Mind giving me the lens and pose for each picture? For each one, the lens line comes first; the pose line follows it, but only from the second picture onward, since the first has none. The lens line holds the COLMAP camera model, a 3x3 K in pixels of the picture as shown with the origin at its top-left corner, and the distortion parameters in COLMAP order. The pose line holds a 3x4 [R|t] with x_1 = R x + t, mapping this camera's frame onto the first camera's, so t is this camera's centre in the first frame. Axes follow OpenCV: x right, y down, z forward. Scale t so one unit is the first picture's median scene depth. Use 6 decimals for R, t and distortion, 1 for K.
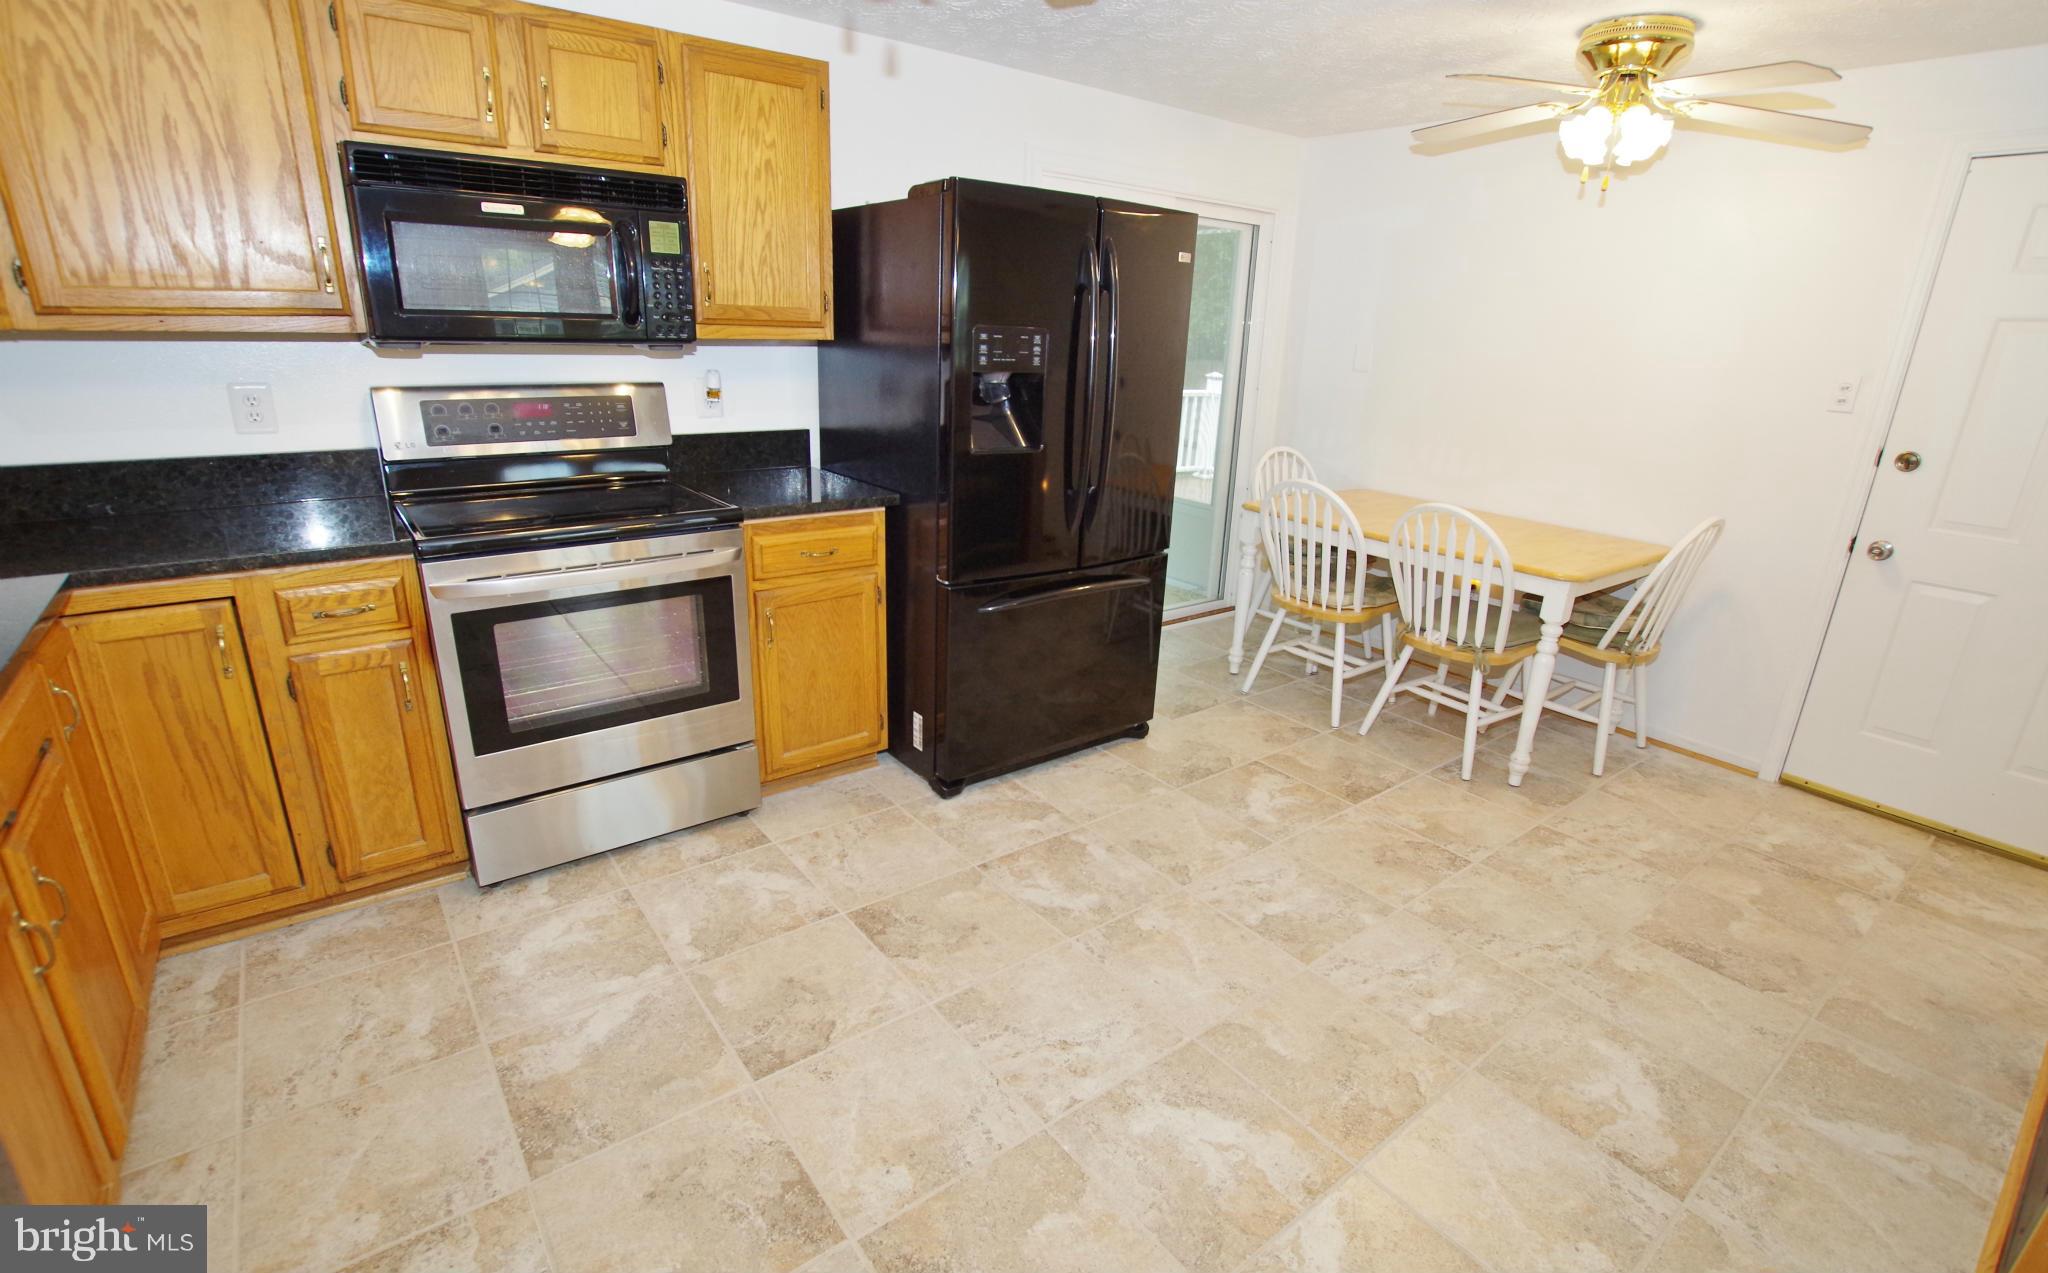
lens RADIAL K [[934.5, 0, 1014.4], [0, 934.5, 643.1], [0, 0, 1]] dist [-0.037787, 0.006149]
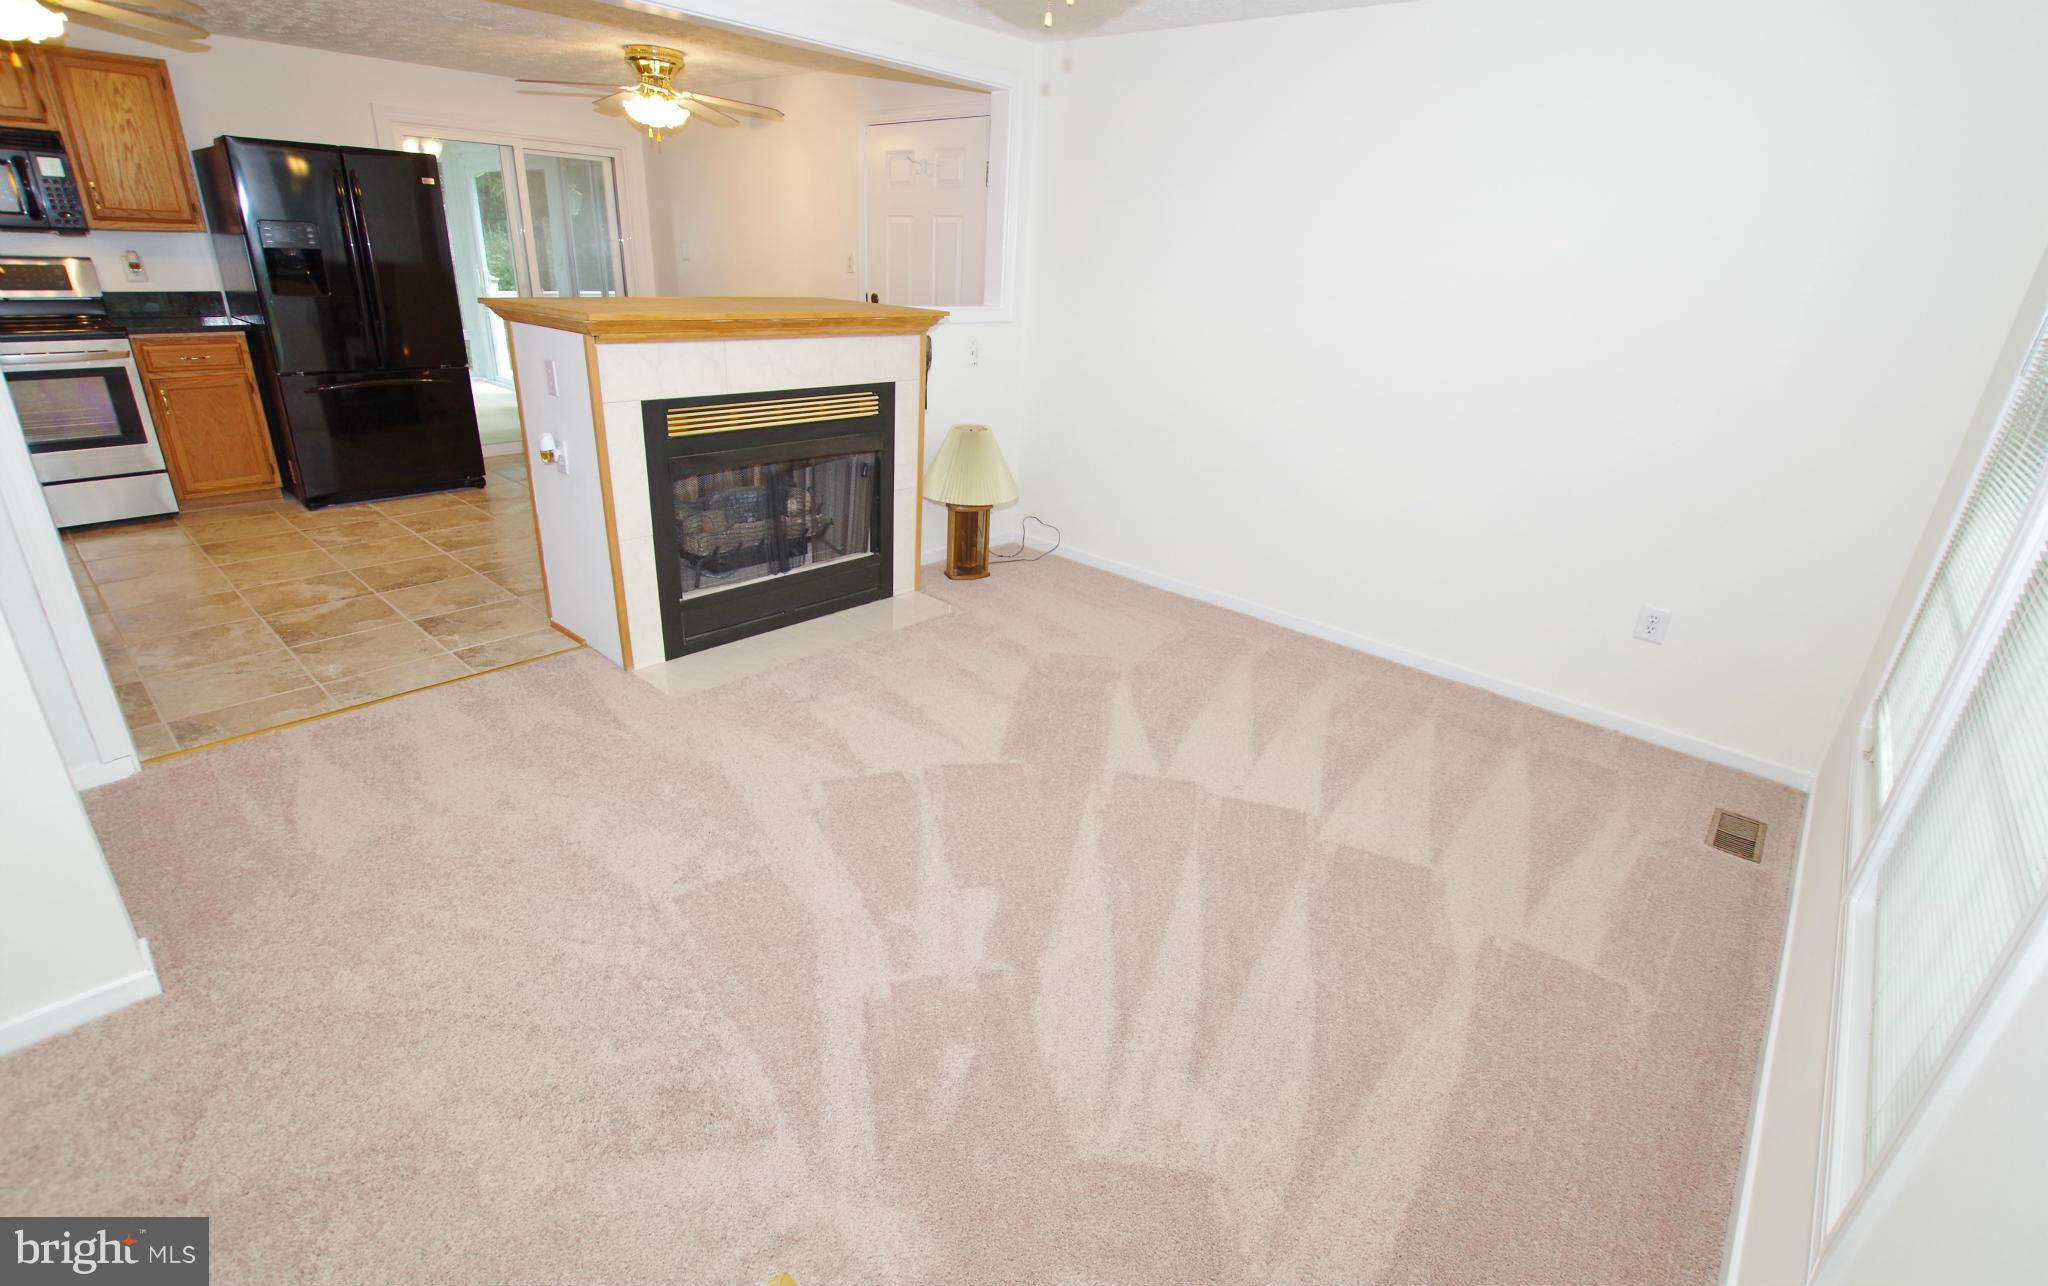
lens RADIAL K [[935.0, 0, 1024.0], [0, 935.0, 643.0], [0, 0, 1]] dist [-0.044460, 0.010083]
pose [[0.980553, -0.061704, 0.186303, 1.050039], [0.047926, 0.995834, 0.077577, 0.411379], [-0.190314, -0.067140, 0.979425, -1.059740]]
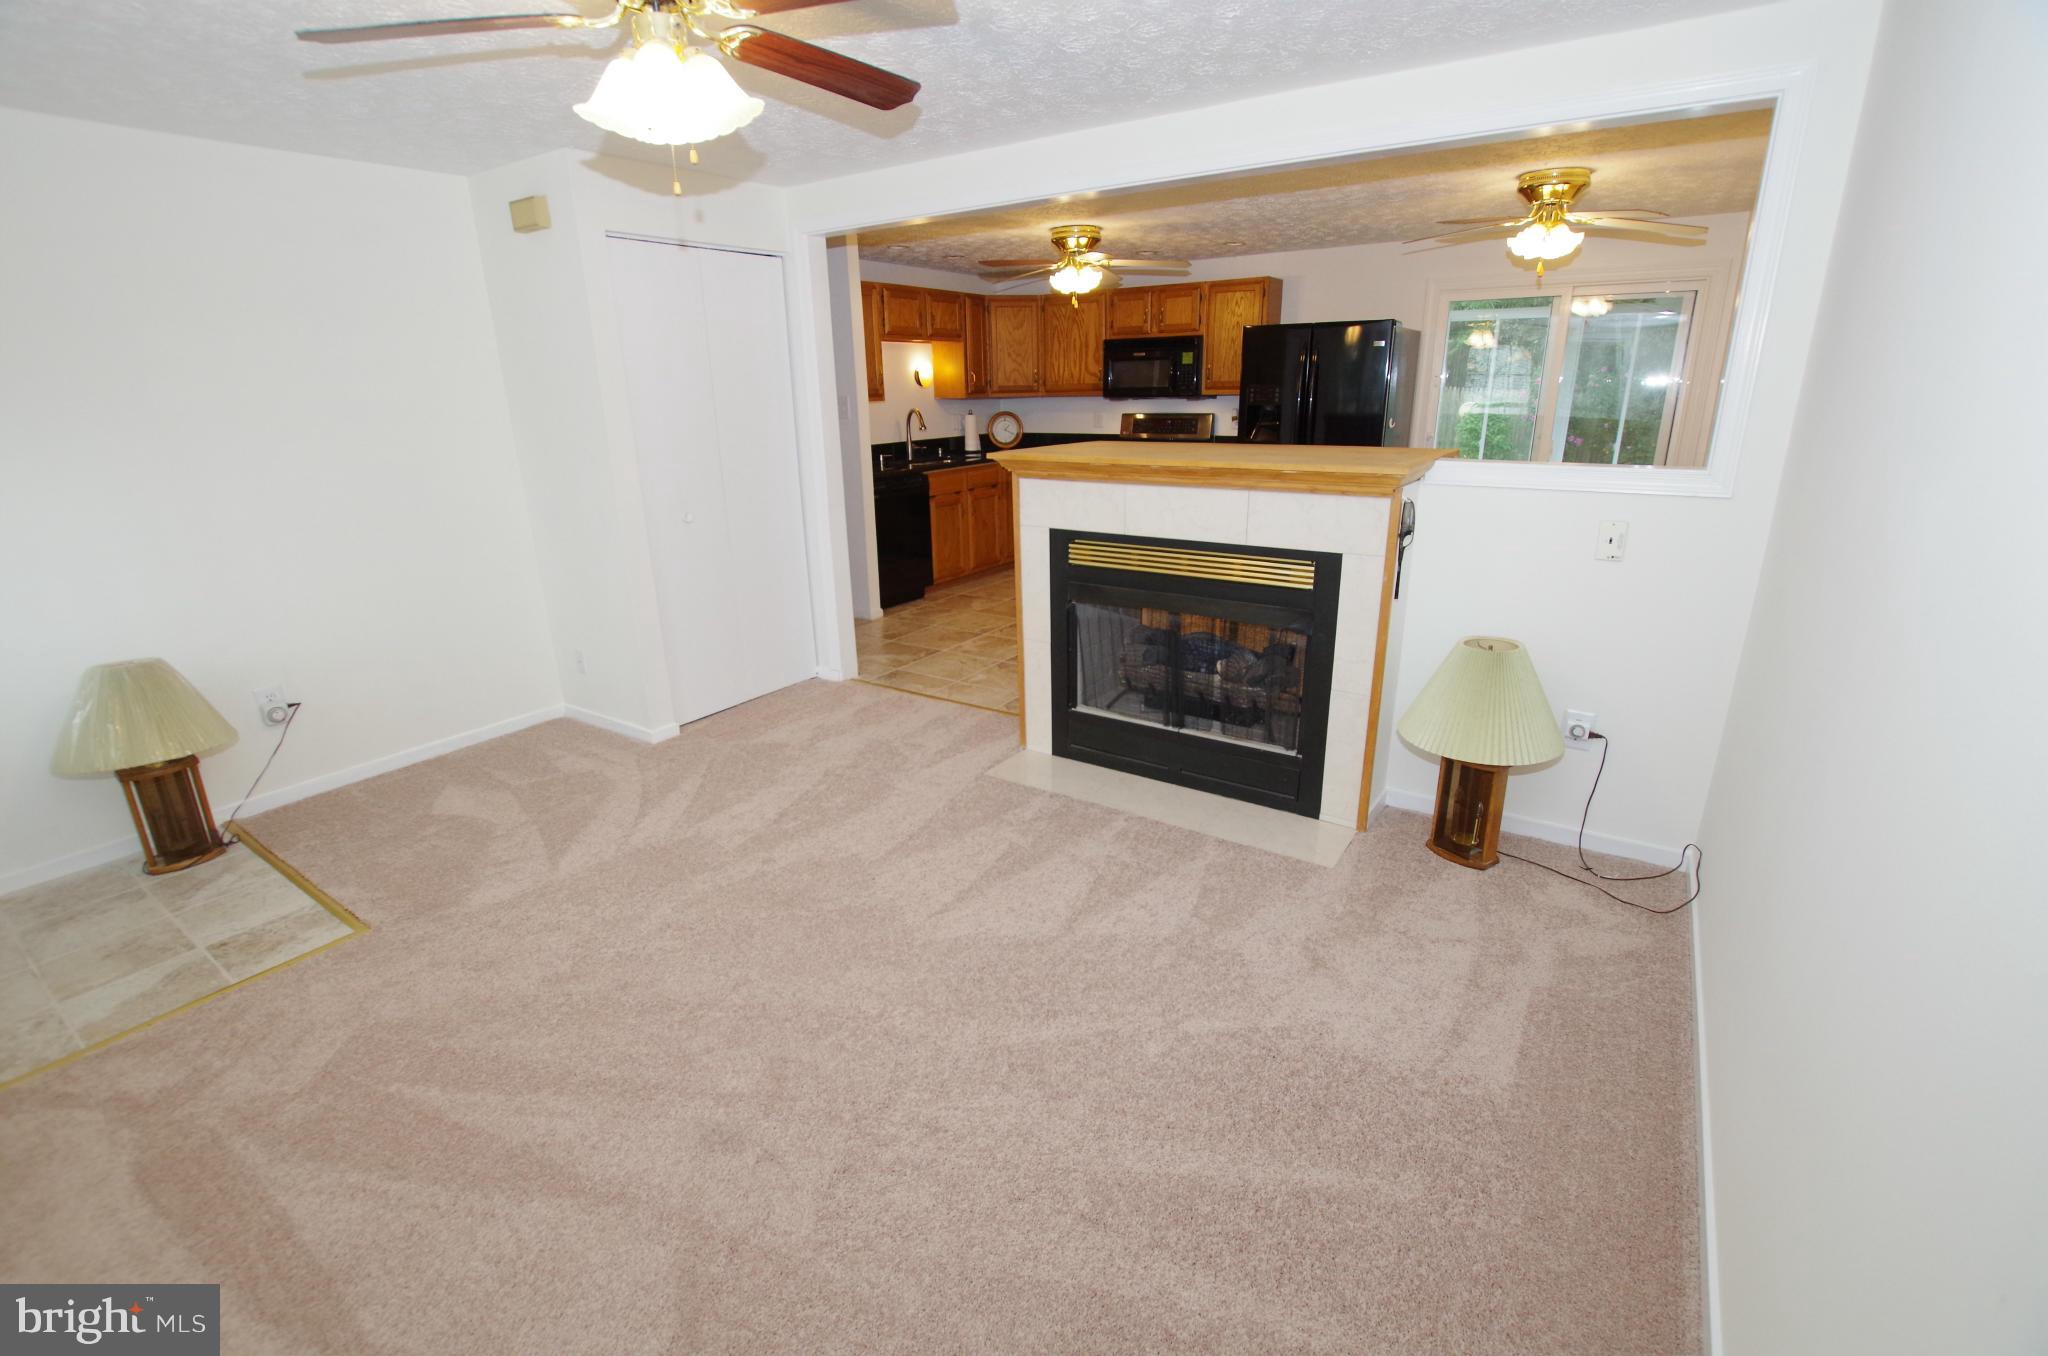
lens RADIAL K [[900.8, 0, 1019.6], [0, 900.8, 685.3], [0, 0, 1]] dist [-0.039020, 0.007991]
pose [[0.318757, 0.255511, -0.912747, 2.122384], [-0.277679, 0.945902, 0.167819, 0.169578], [0.906250, 0.199957, 0.372463, -0.241899]]
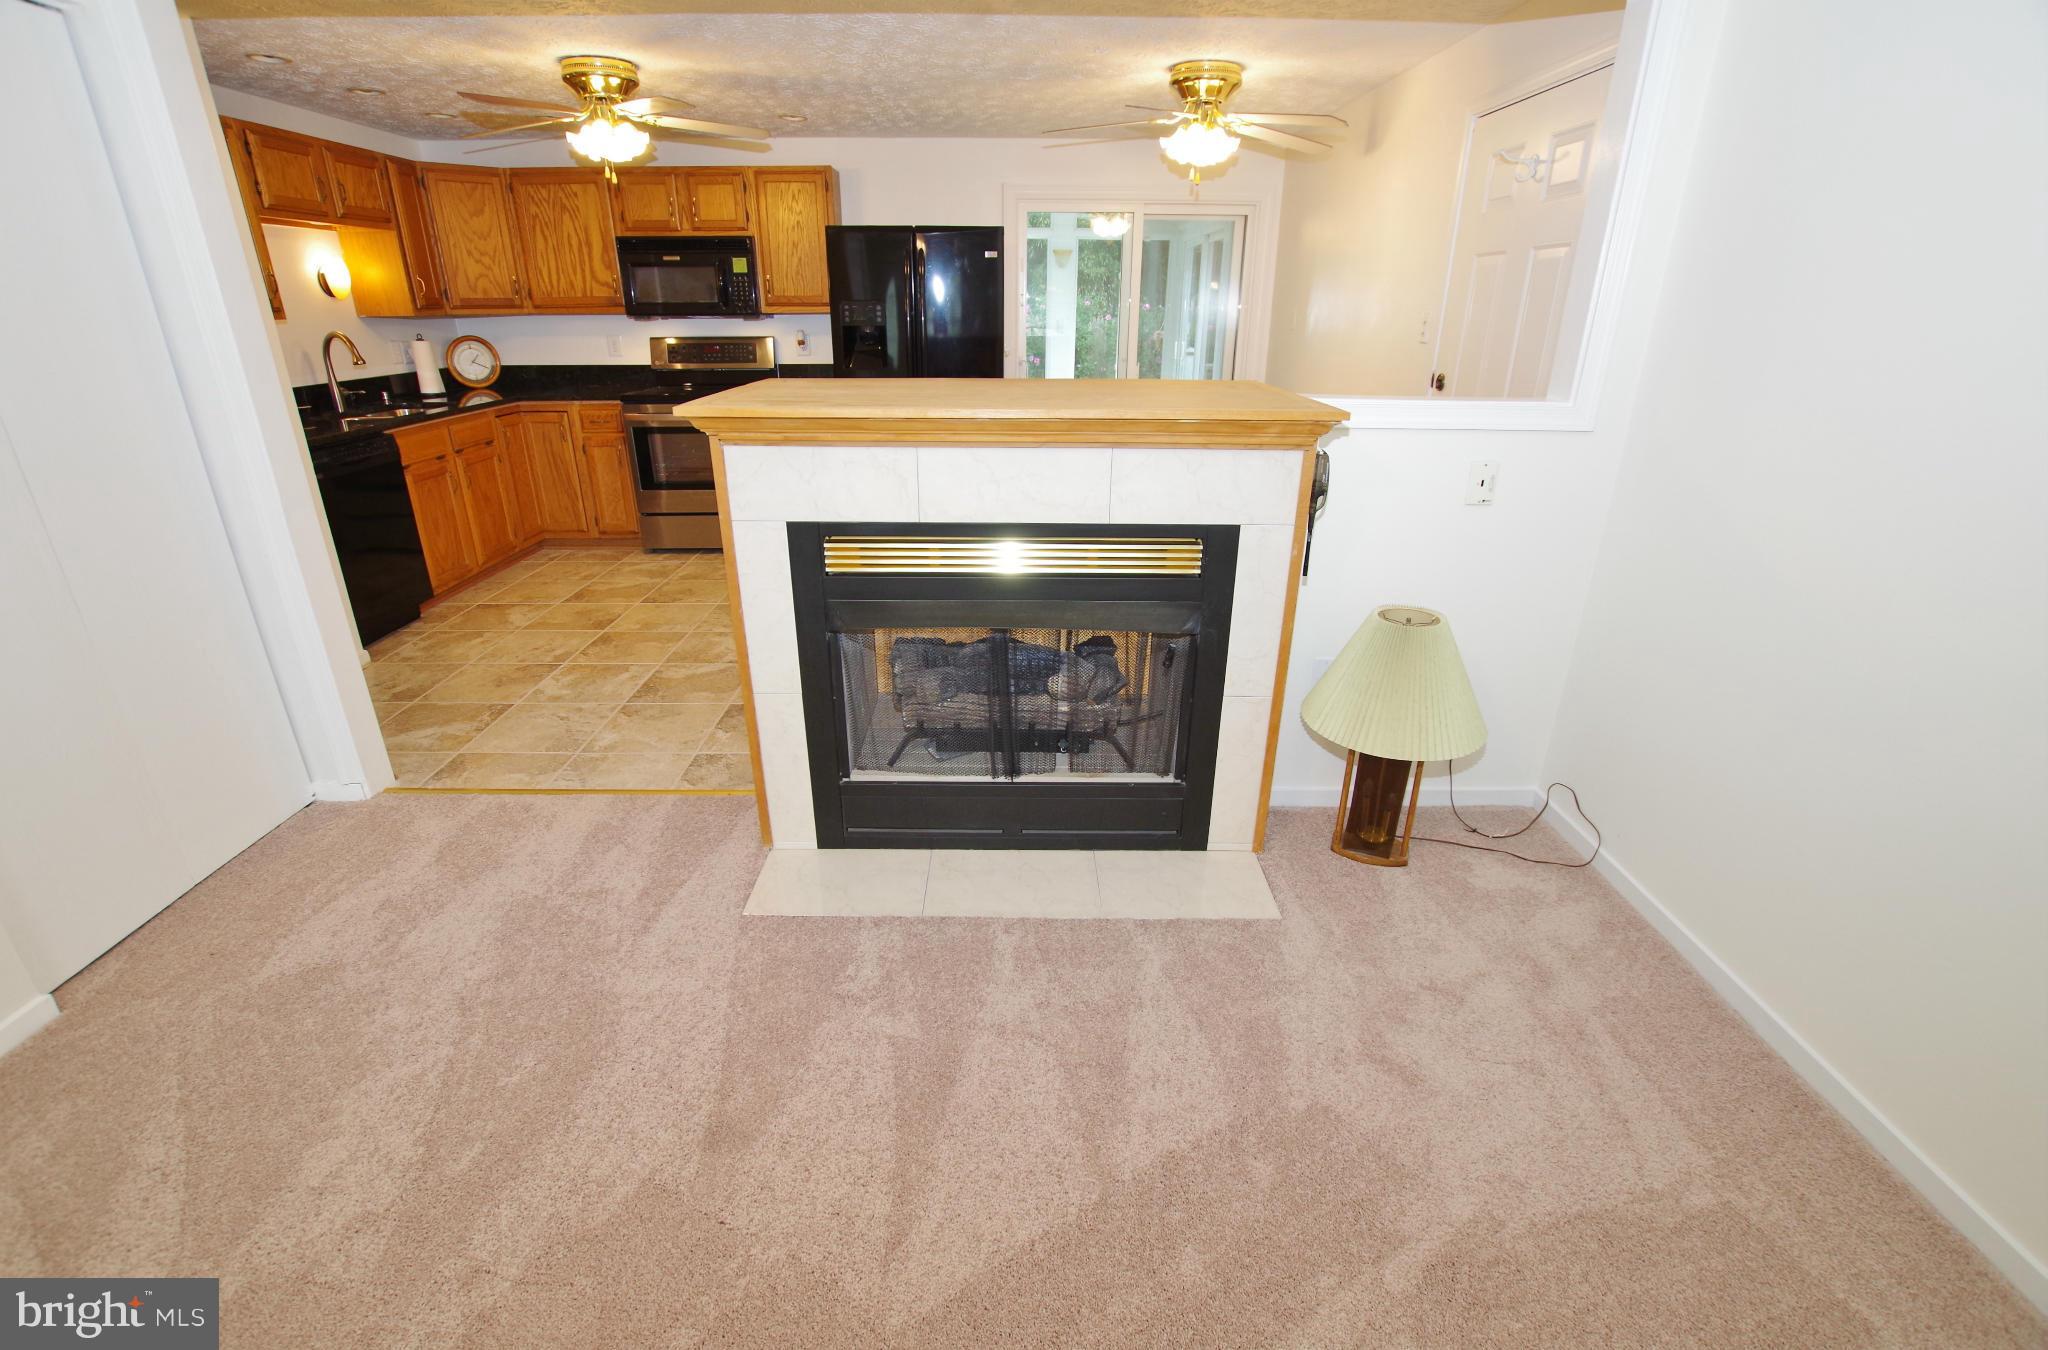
lens RADIAL K [[901.1, 0, 1016.7], [0, 901.1, 682.8], [0, 0, 1]] dist [-0.036248, 0.005588]
pose [[0.799251, 0.201900, -0.566069, 1.514368], [-0.171058, 0.979348, 0.107782, 0.182030], [0.576140, 0.010686, 0.817281, -0.320757]]
